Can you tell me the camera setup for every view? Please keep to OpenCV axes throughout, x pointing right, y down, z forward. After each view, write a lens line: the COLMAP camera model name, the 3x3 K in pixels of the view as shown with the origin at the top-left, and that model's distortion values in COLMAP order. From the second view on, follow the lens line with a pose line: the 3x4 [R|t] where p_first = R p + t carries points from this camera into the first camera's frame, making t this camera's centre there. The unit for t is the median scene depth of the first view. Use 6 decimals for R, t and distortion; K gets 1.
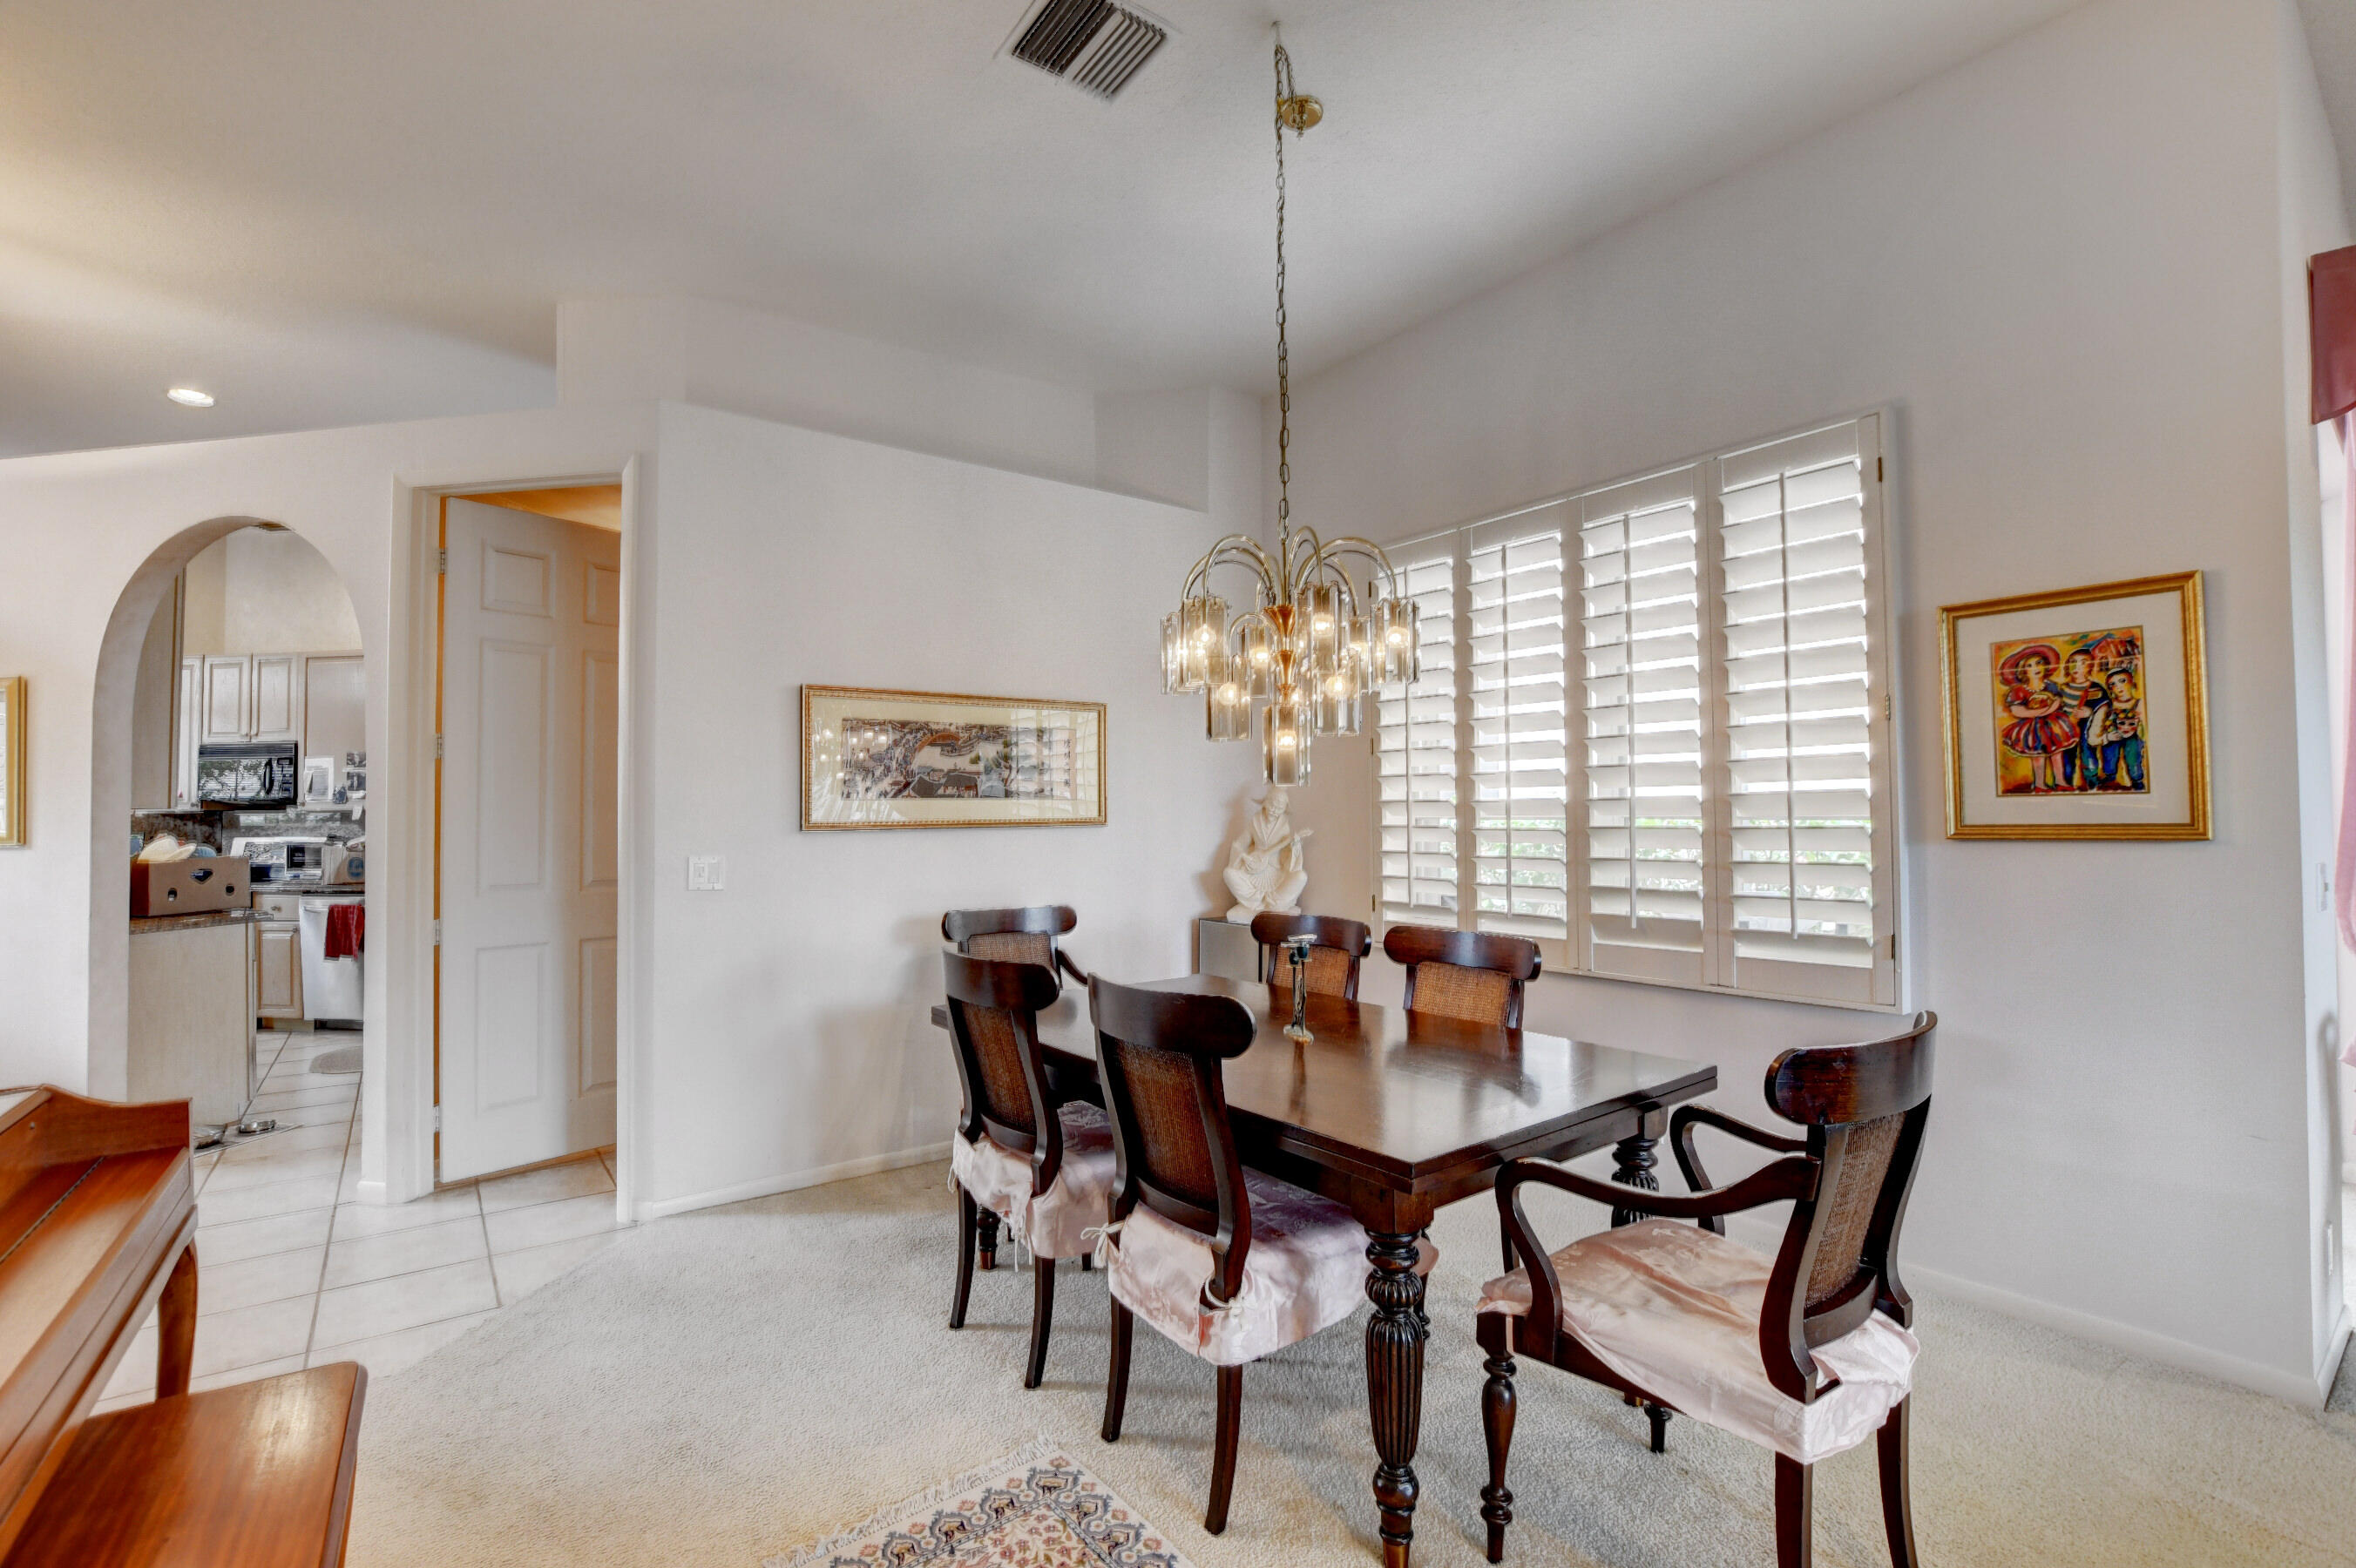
lens RADIAL K [[1035.3, 0, 1182.9], [0, 1035.3, 796.1], [0, 0, 1]] dist [-0.033005, 0.004343]
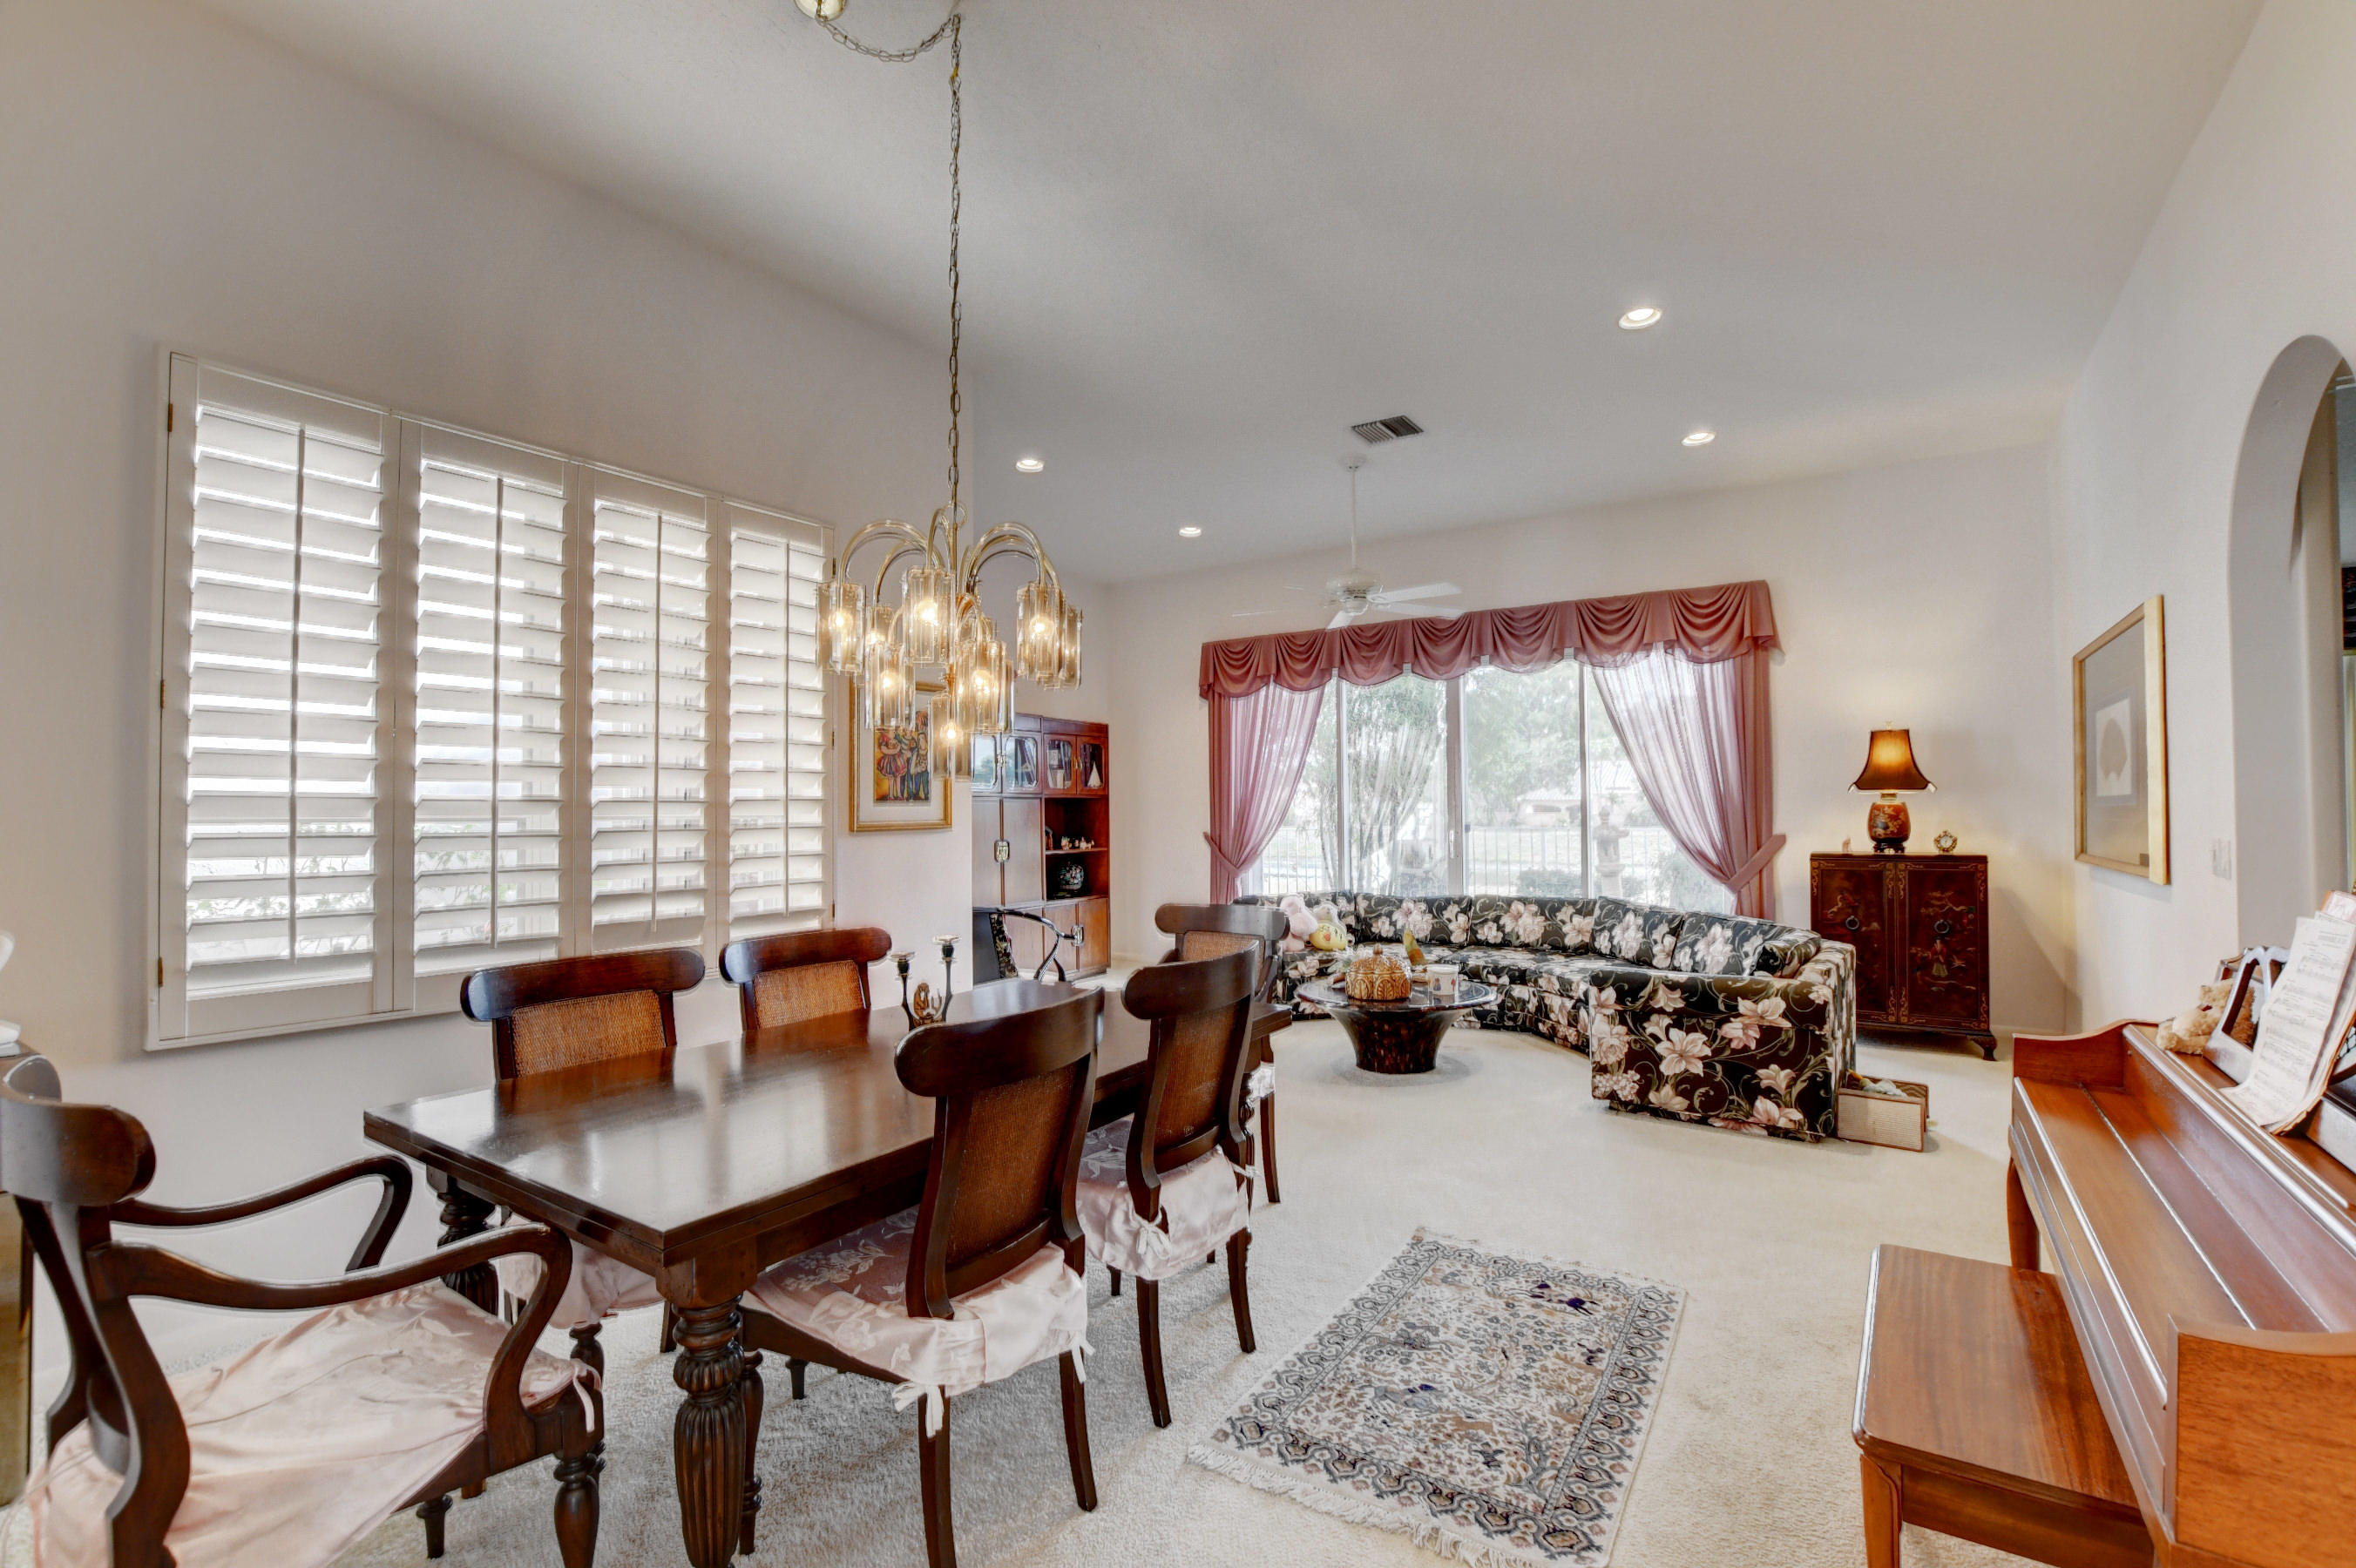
lens RADIAL K [[1035.3, 0, 1179.3], [0, 1035.3, 796.7], [0, 0, 1]] dist [-0.033005, 0.004343]
pose [[-0.322764, 0.023191, 0.946195, -0.750994], [-0.007310, 0.999609, -0.026993, 0.026707], [-0.946451, -0.015629, -0.322468, 0.947717]]
